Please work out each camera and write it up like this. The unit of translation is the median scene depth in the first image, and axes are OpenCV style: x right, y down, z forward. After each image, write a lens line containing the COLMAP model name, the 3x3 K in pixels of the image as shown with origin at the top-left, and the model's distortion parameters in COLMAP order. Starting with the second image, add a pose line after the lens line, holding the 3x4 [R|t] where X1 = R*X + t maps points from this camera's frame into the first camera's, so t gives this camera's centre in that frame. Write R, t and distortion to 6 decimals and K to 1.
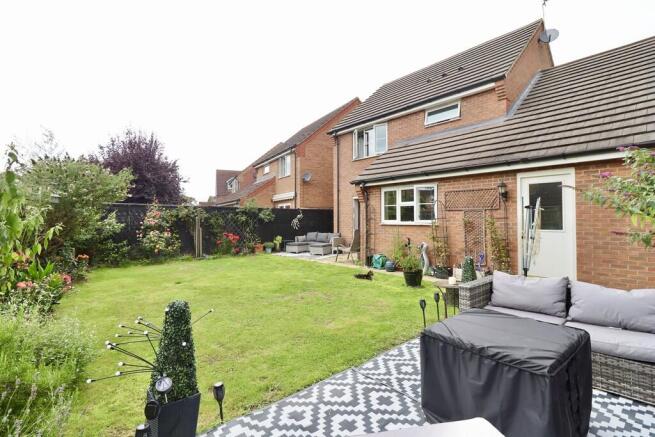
lens RADIAL K [[301.0, 0, 327.2], [0, 301.0, 218.7], [0, 0, 1]] dist [0.001358, 0.000521]
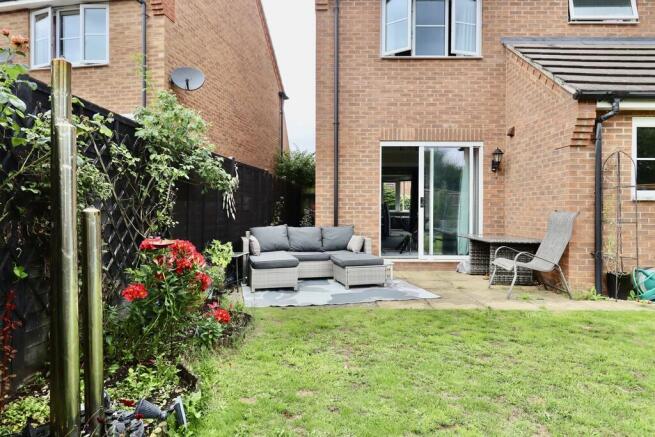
lens RADIAL K [[421.1, 0, 327.5], [0, 421.1, 218.1], [0, 0, 1]] dist [0.004366, 0.000117]
pose [[0.672738, -0.004908, 0.739865, -0.529773], [-0.008174, 0.999868, 0.014066, 0.038030], [-0.739836, -0.015511, 0.672609, 0.820725]]
